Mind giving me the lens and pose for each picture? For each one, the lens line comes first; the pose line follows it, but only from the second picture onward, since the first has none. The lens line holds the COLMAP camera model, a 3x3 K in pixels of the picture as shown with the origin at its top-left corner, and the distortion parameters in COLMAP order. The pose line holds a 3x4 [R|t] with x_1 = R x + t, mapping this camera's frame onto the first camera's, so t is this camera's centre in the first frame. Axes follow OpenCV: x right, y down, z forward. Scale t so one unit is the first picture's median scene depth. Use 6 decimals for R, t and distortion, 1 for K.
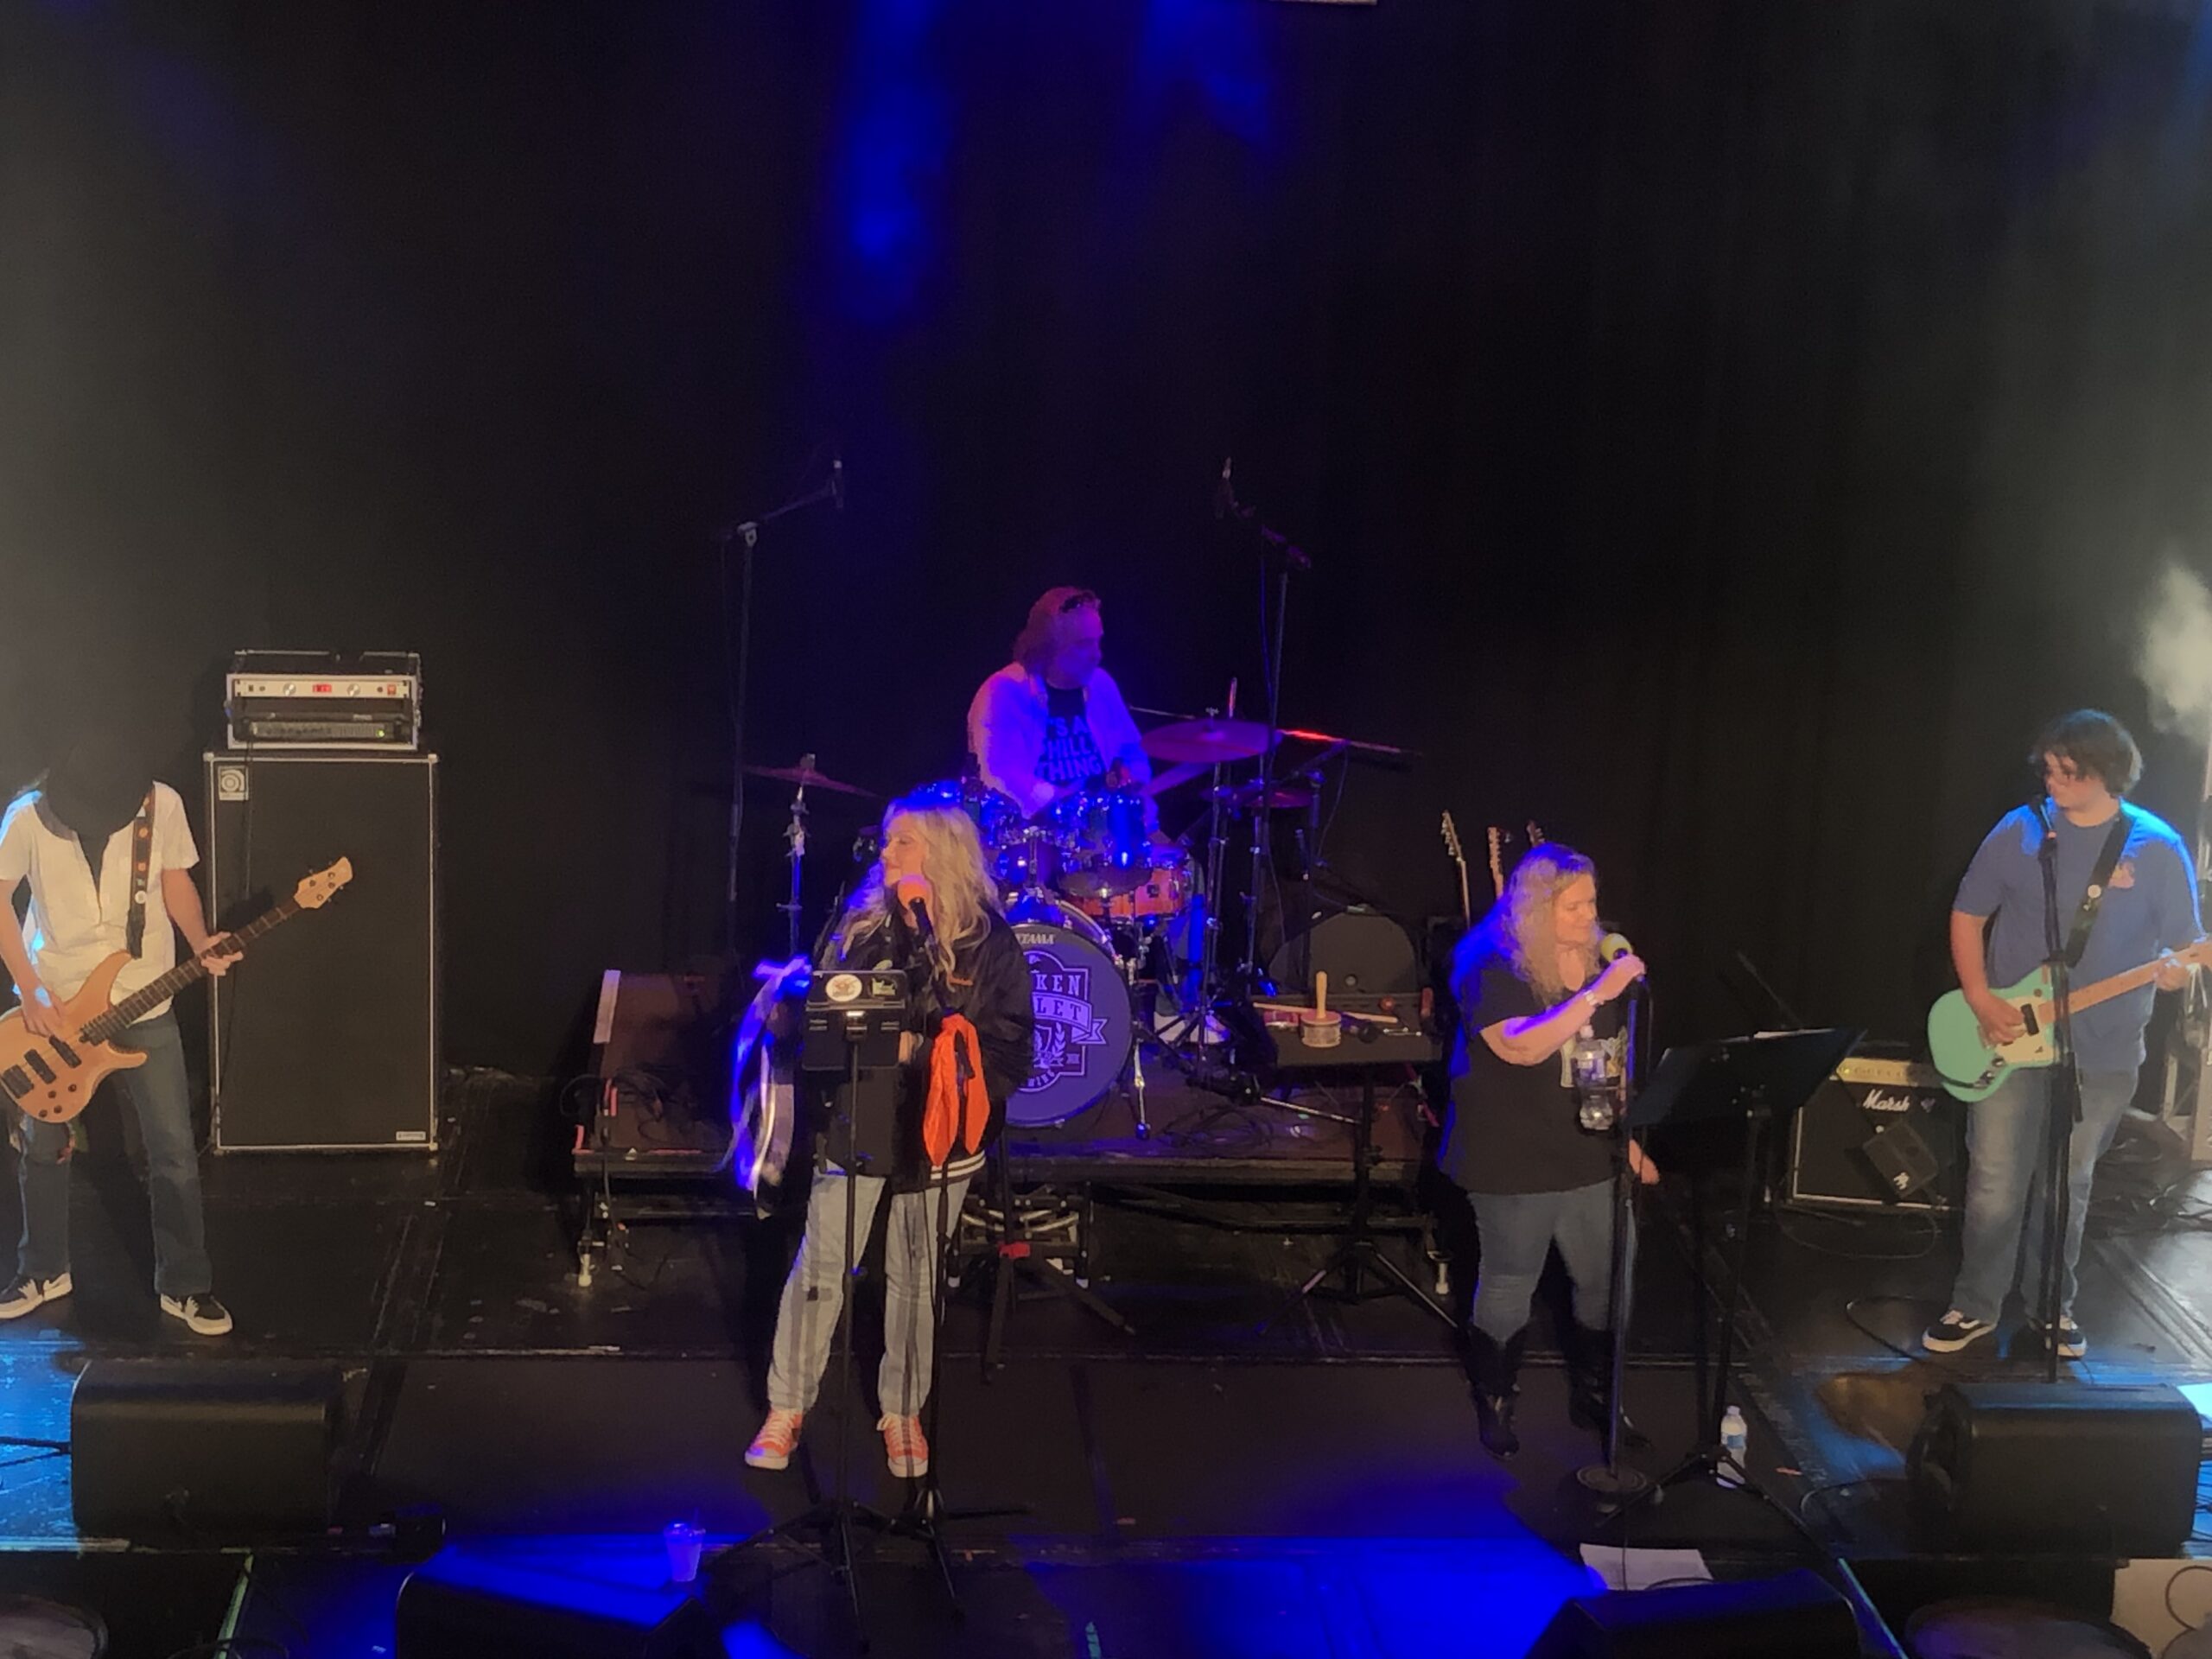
lens RADIAL K [[3844.9, 0, 1096.5], [0, 3844.9, 828.4], [0, 0, 1]] dist [0.129586, -0.102421]
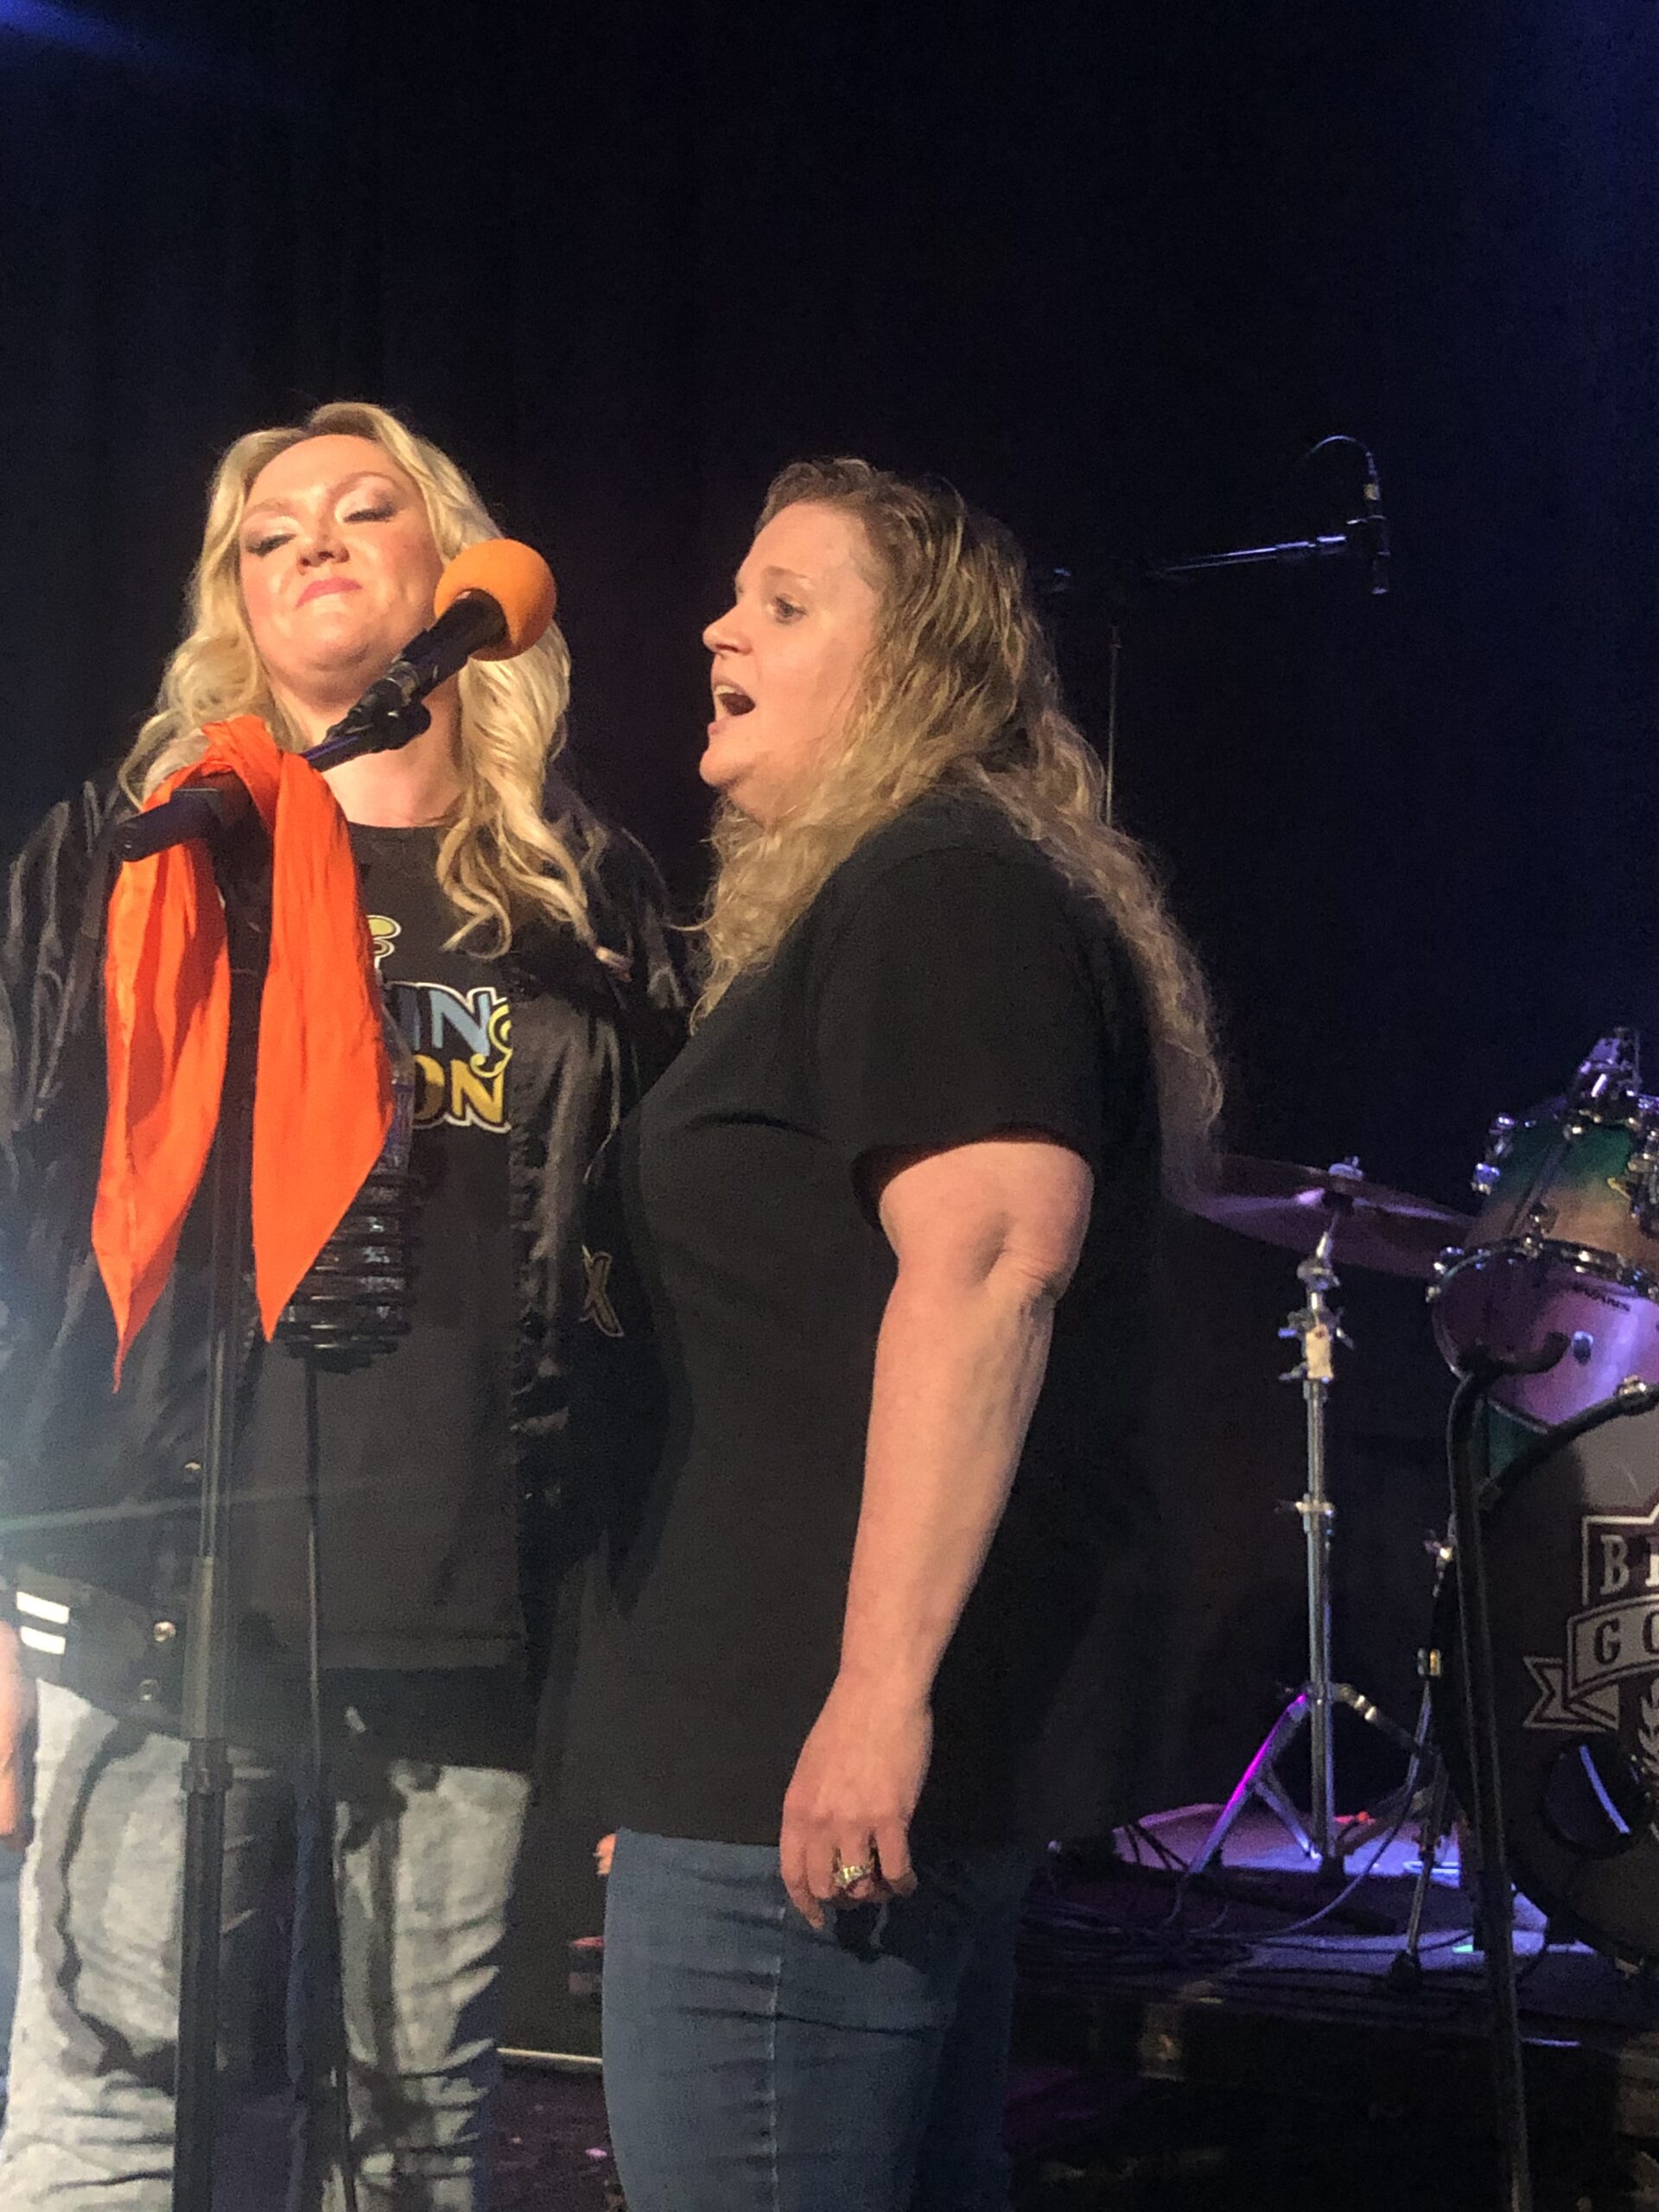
lens RADIAL K [[3053.4, 0, 829.5], [0, 3053.4, 1106.0], [0, 0, 1]] dist [0.035147, 0.022717]
pose [[0.835994, -0.096530, -0.540181, 0.072193], [-0.104535, 0.938362, -0.329467, 0.104942], [0.538689, 0.331900, 0.774375, 0.739315]]
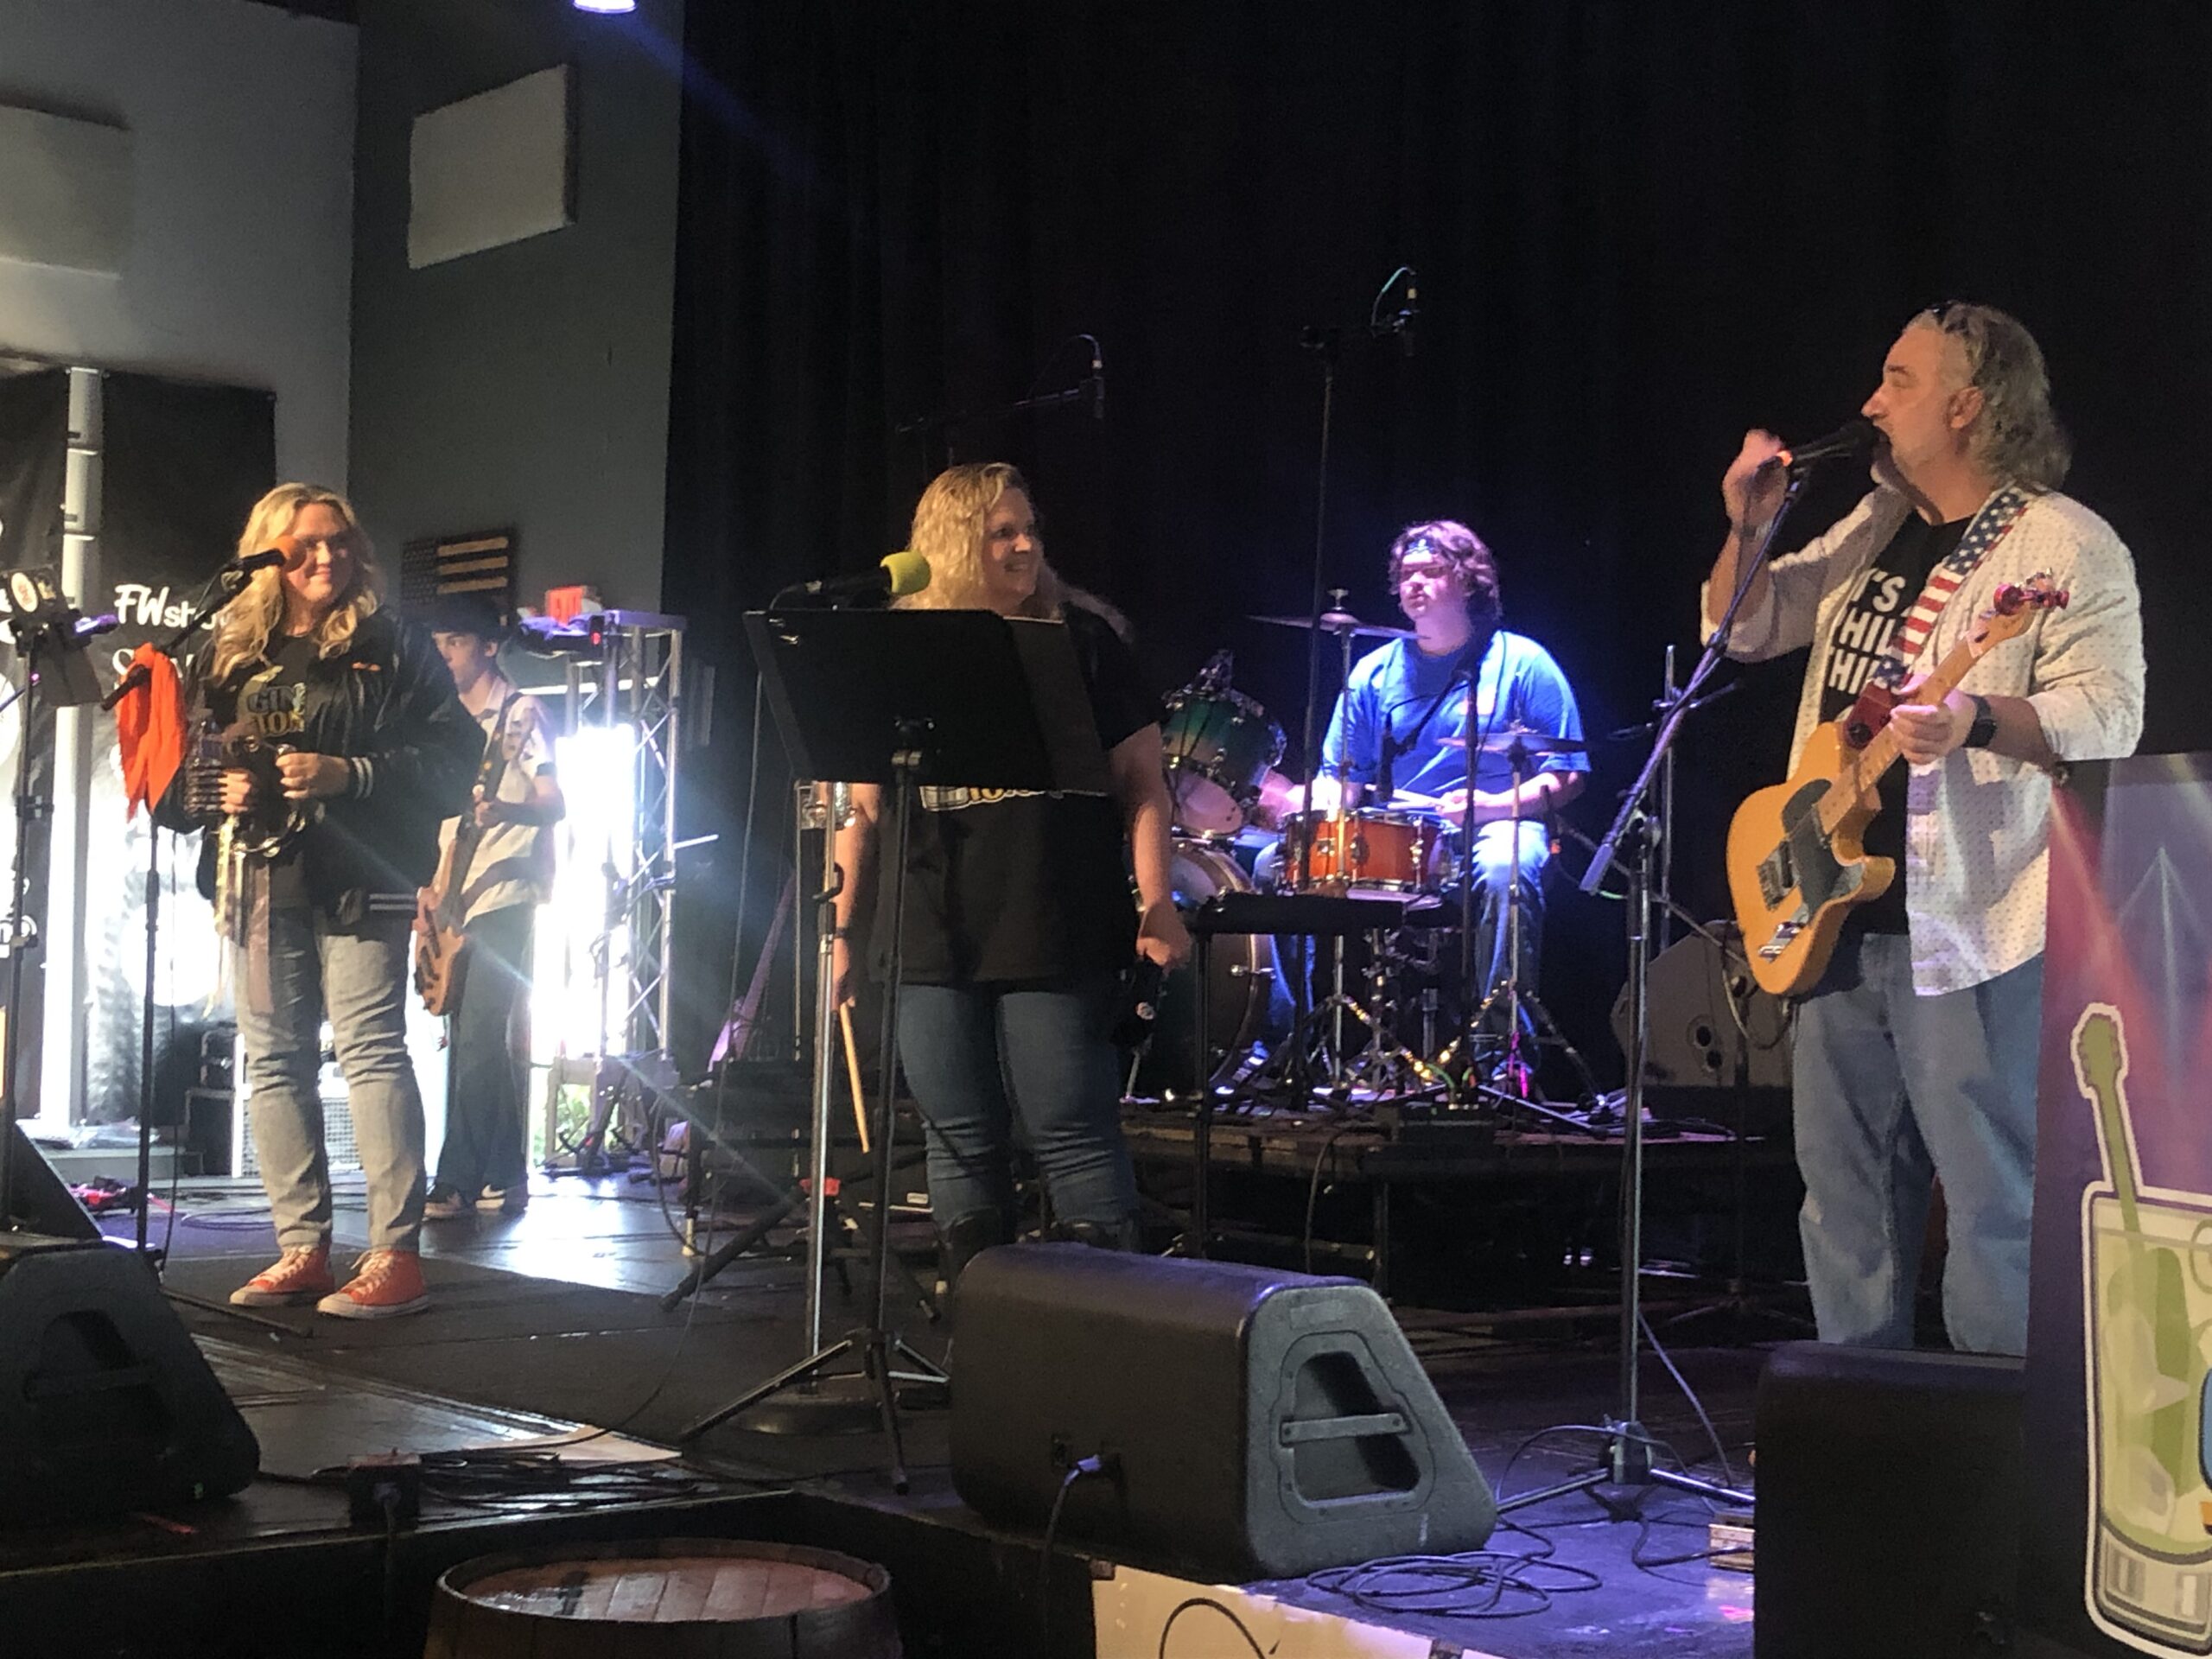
lens RADIAL K [[3290.2, 0, 1106.0], [0, 3290.2, 829.5], [0, 0, 1]] dist [0.267153, -1.185423]
pose [[0.577438, -0.058494, -0.814336, 0.558924], [-0.186401, 0.961641, -0.201249, 0.162856], [0.794871, 0.268002, 0.544385, 0.651867]]
